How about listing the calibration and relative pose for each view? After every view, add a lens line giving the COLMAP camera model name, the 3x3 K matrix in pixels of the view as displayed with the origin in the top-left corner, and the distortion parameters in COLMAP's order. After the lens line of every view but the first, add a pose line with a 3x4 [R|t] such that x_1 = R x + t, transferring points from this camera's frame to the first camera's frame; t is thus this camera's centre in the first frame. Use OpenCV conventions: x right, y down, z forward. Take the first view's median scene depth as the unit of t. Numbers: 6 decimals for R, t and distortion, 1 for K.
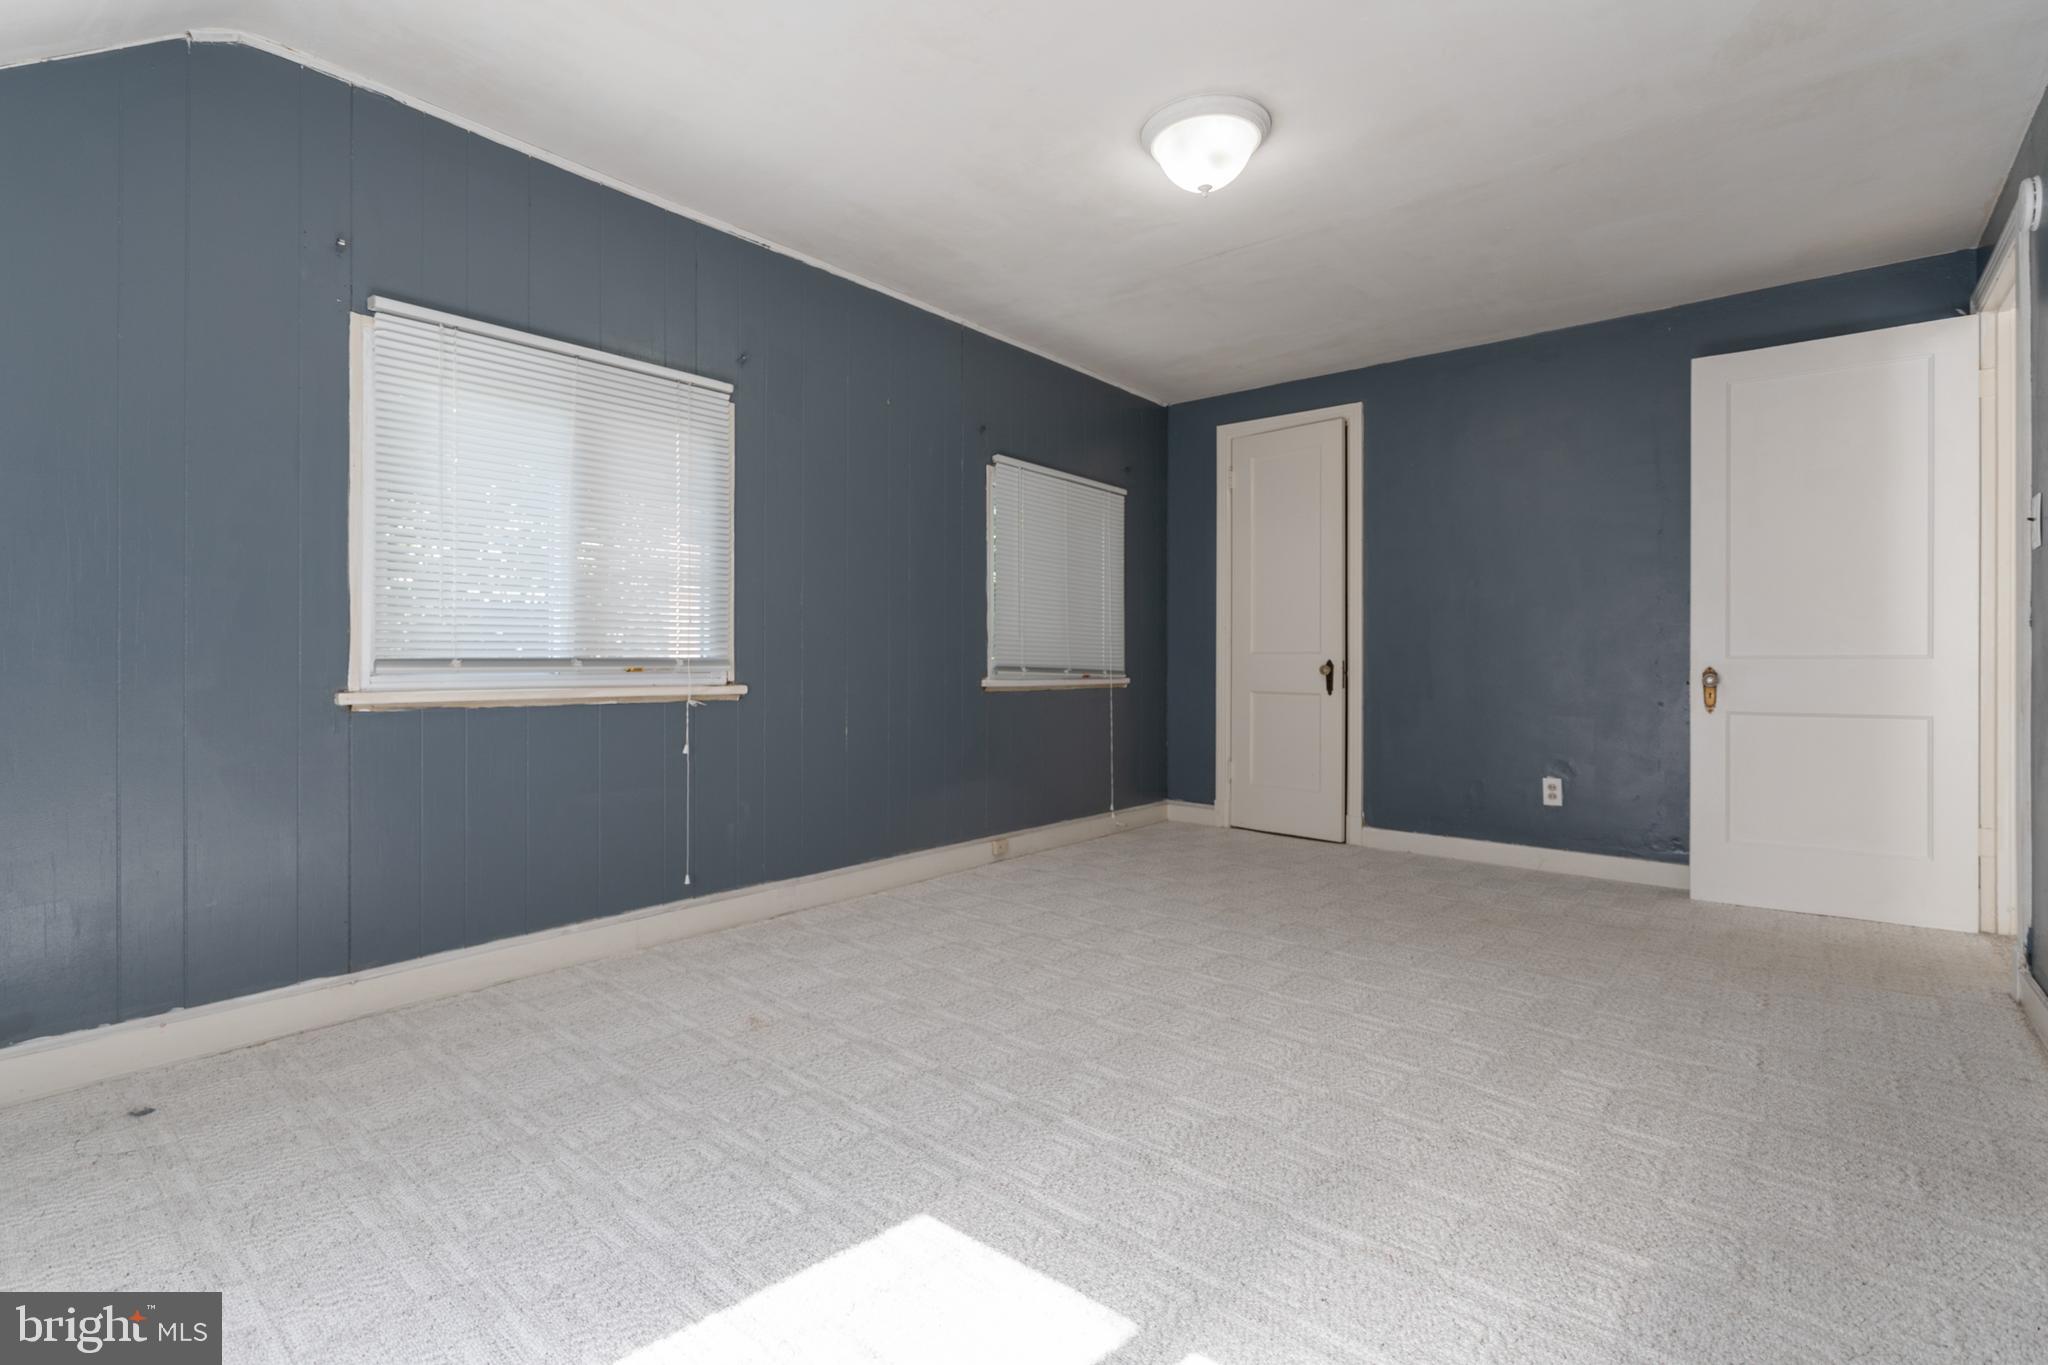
lens RADIAL K [[935.6, 0, 1021.4], [0, 935.6, 665.5], [0, 0, 1]] dist [-0.006399, 0.000295]
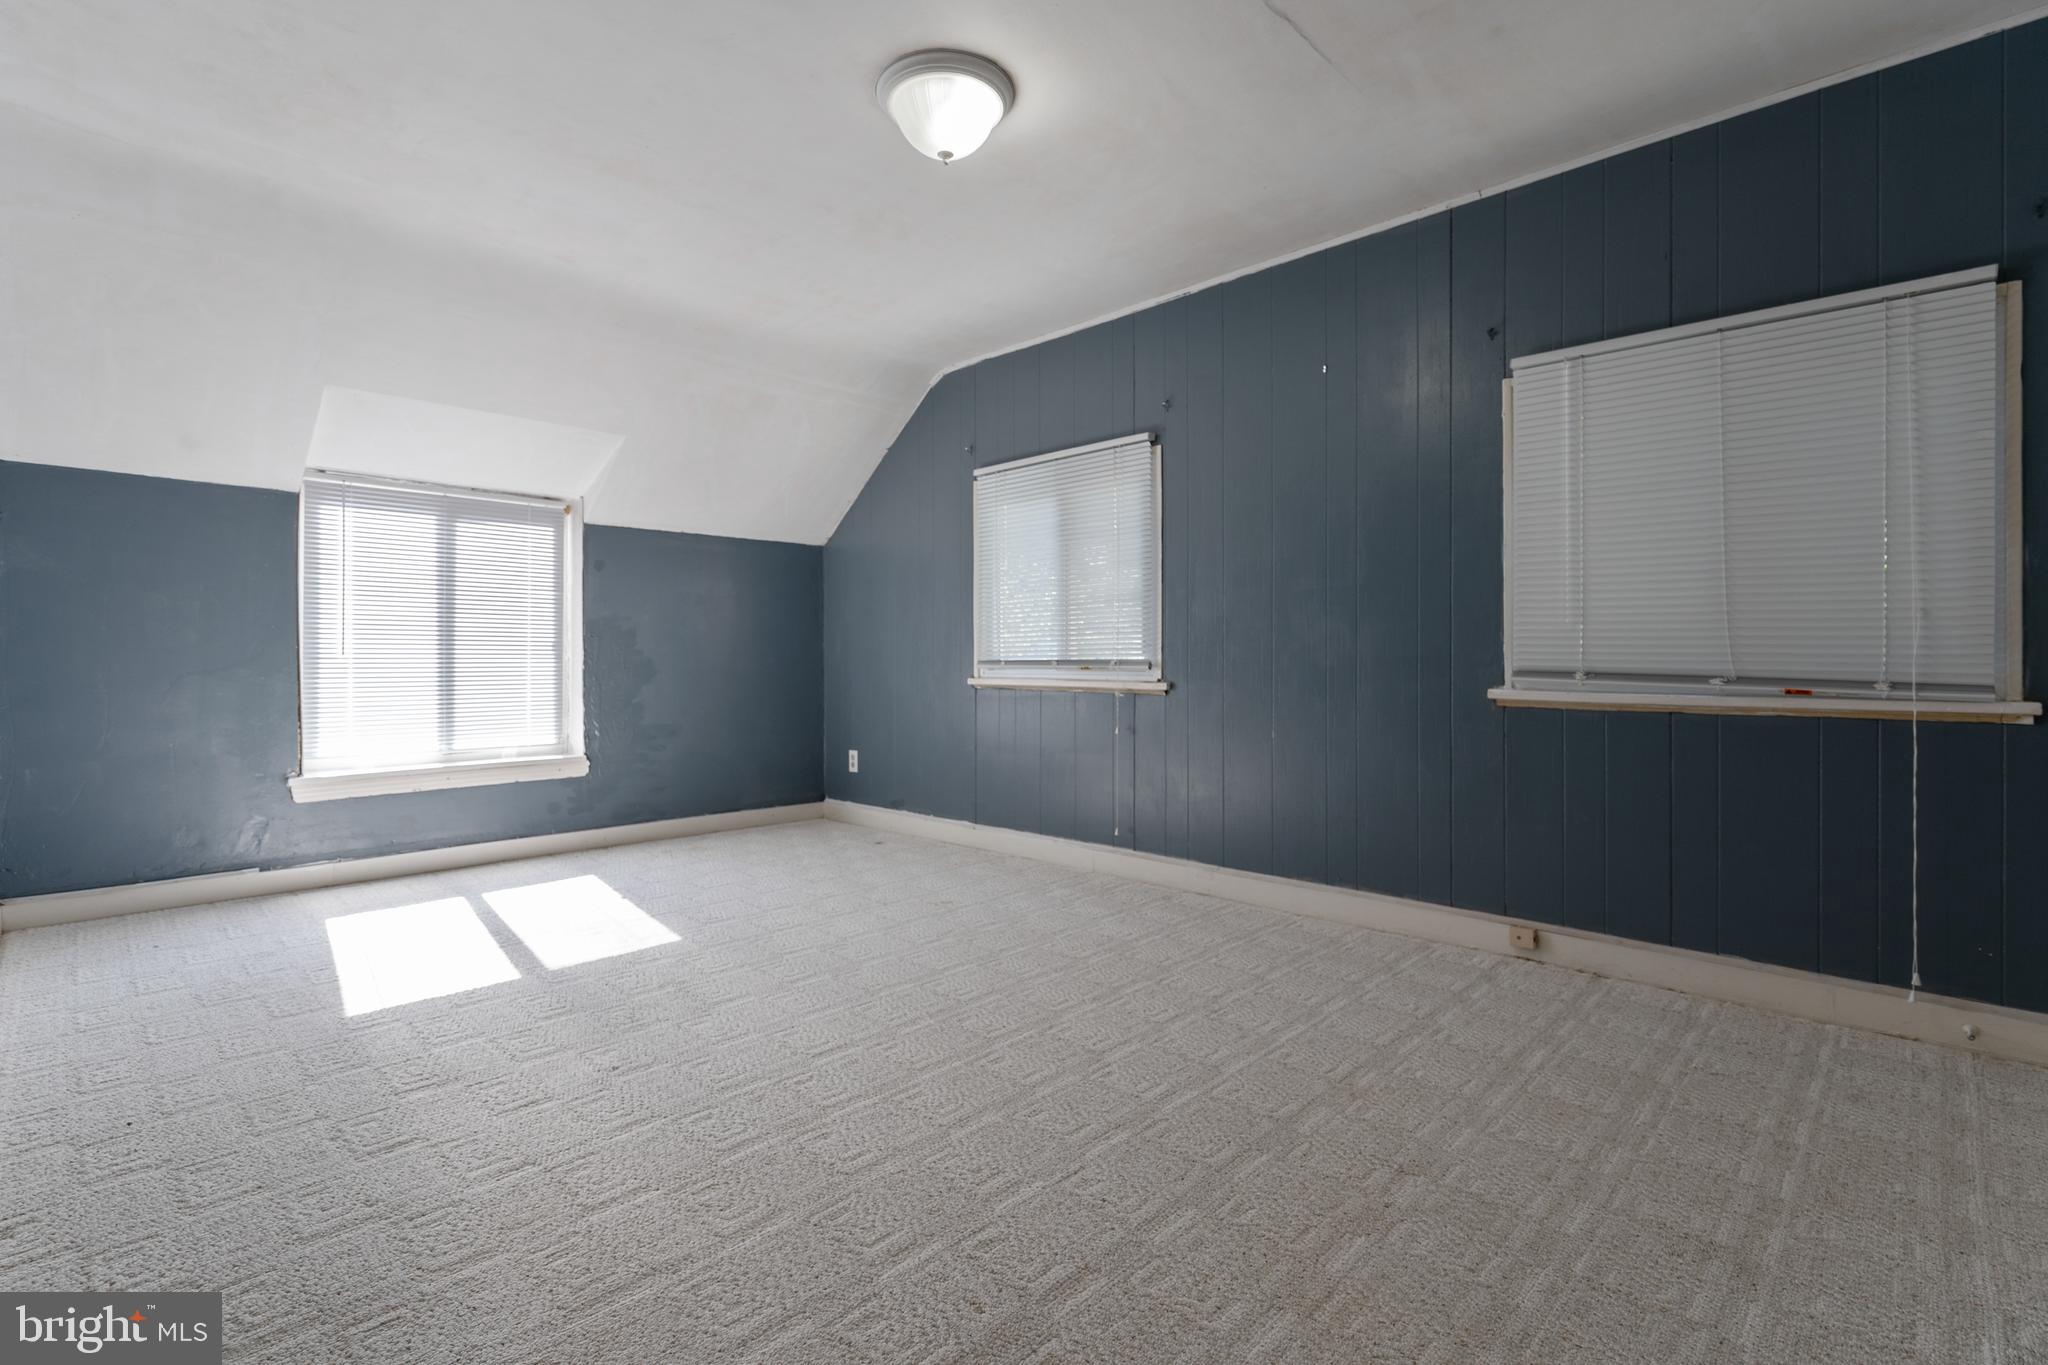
lens RADIAL K [[935.6, 0, 1021.4], [0, 935.6, 665.5], [0, 0, 1]] dist [-0.006399, 0.000295]
pose [[-0.069865, 0.004262, -0.997547, 0.685776], [-0.004097, 0.999981, 0.004559, -0.003963], [0.997548, 0.004406, -0.069846, 0.697580]]
